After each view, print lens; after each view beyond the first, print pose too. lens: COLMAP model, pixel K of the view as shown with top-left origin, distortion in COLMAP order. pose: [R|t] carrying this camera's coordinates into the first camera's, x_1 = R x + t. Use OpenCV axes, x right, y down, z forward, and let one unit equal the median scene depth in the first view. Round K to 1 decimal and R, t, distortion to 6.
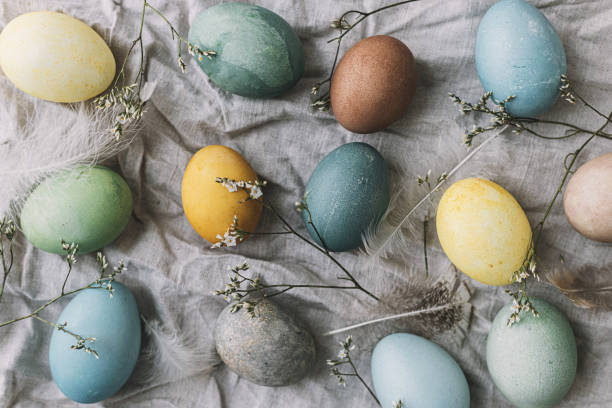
lens RADIAL K [[1060.8, 0, 306.0], [0, 1060.8, 204.0], [0, 0, 1]] dist [-0.023915, -0.108755]
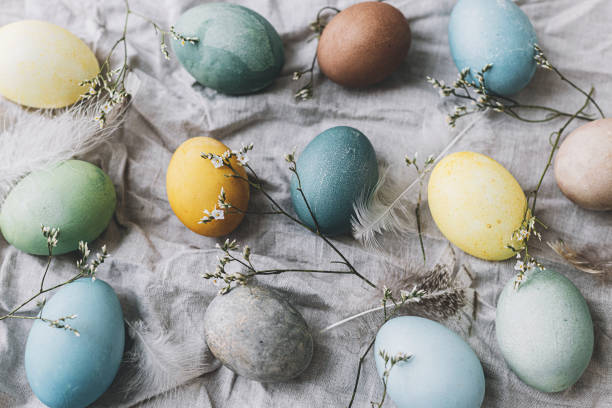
lens RADIAL K [[1060.8, 0, 306.0], [0, 1060.8, 204.0], [0, 0, 1]] dist [-0.023915, -0.108755]
pose [[0.997983, -0.052270, 0.036022, -0.024567], [0.061596, 0.934580, -0.350380, 0.351331], [-0.015351, 0.351892, 0.935915, 0.088053]]
